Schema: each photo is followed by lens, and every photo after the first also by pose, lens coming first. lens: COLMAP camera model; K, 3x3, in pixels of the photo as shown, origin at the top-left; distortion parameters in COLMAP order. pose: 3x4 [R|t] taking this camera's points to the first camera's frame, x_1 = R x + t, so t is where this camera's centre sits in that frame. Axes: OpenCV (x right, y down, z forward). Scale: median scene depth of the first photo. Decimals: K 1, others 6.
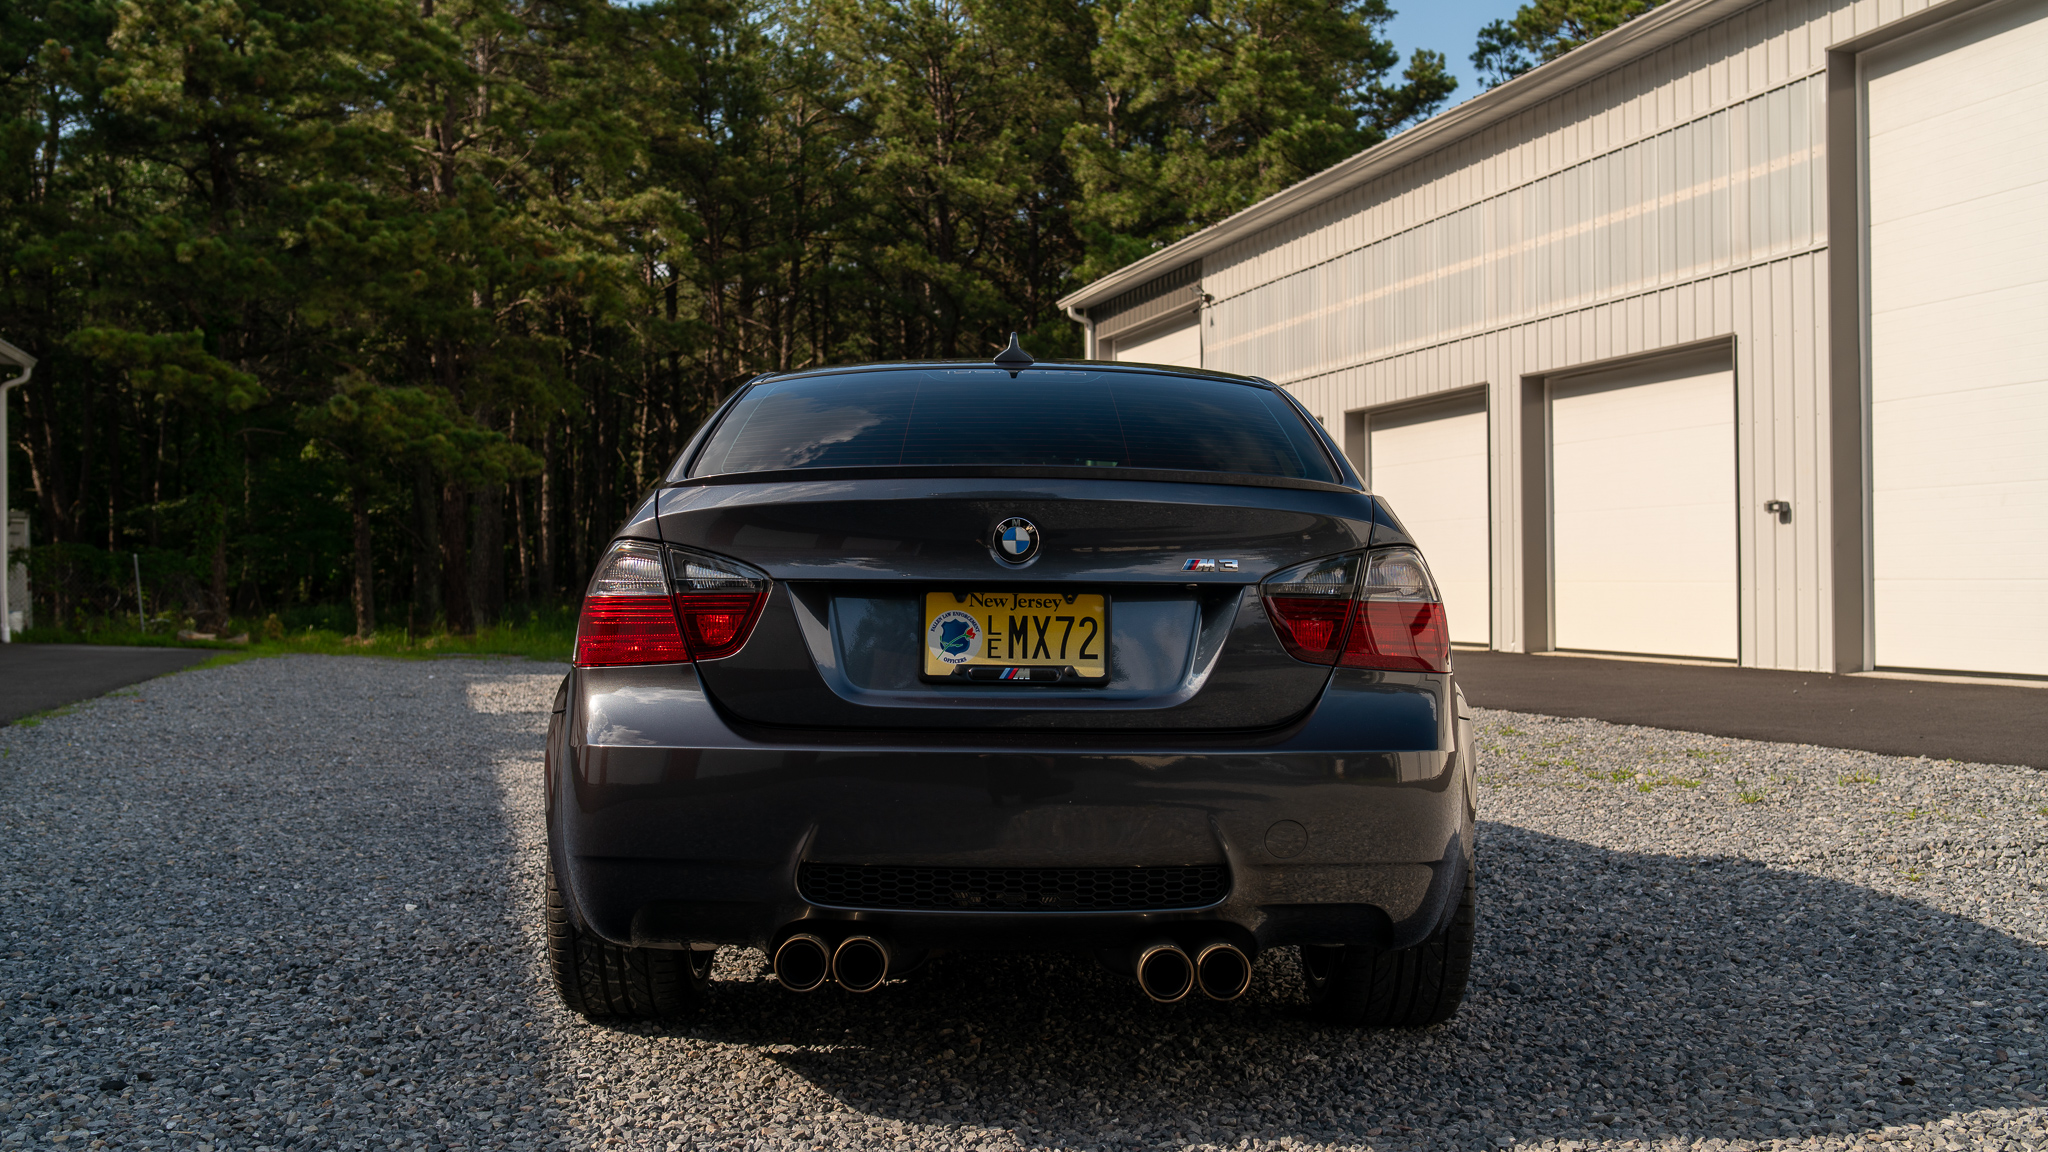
lens RADIAL K [[1900.6, 0, 1025.3], [0, 1900.6, 570.6], [0, 0, 1]] dist [-0.017327, 0.007282]
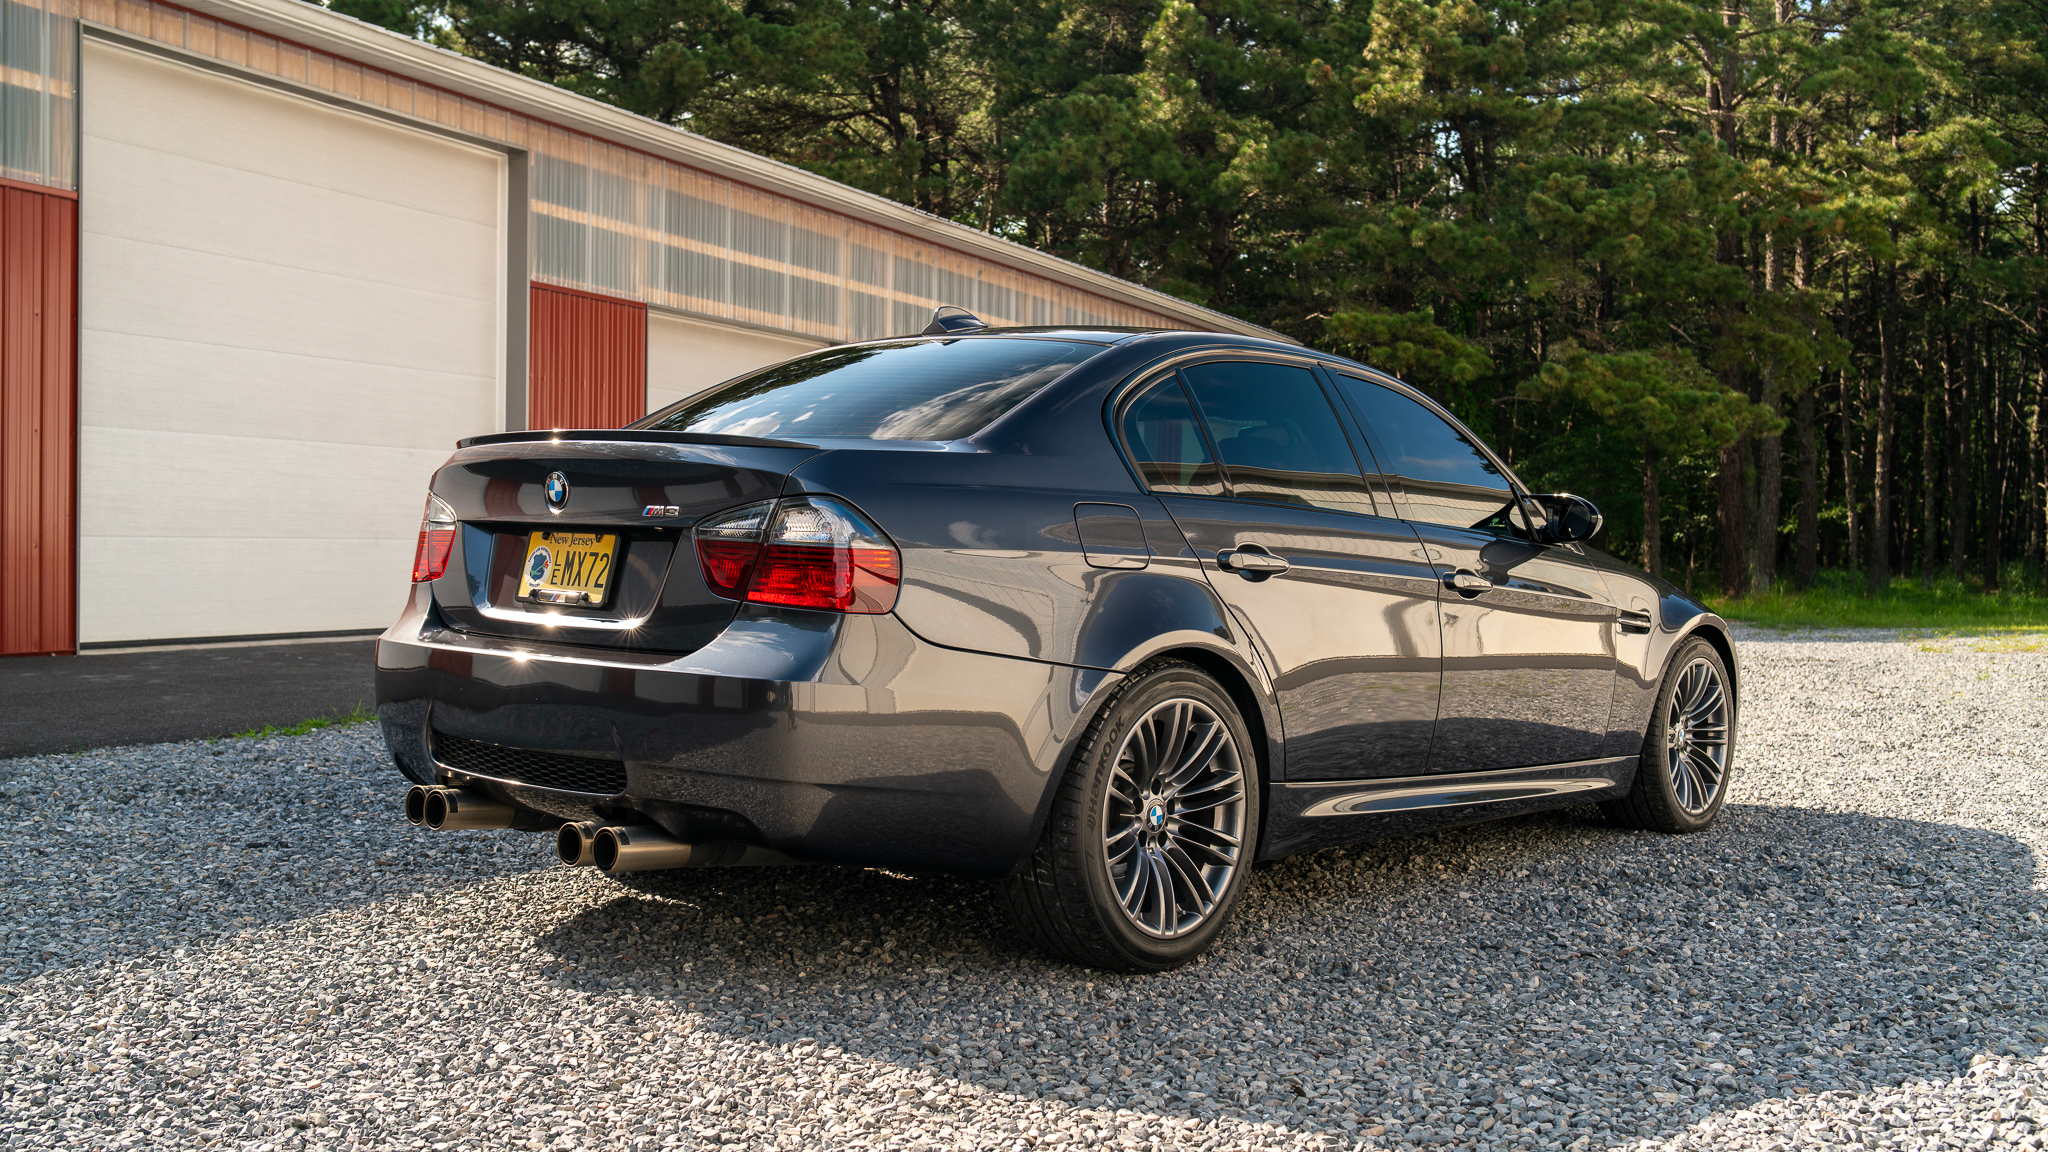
lens RADIAL K [[1900.6, 0, 1025.3], [0, 1900.6, 570.6], [0, 0, 1]] dist [-0.017327, 0.007282]
pose [[0.752968, 0.024700, -0.657594, 0.105148], [-0.012194, 0.999647, 0.023586, 0.000356], [0.657944, -0.009741, 0.753003, 0.026409]]
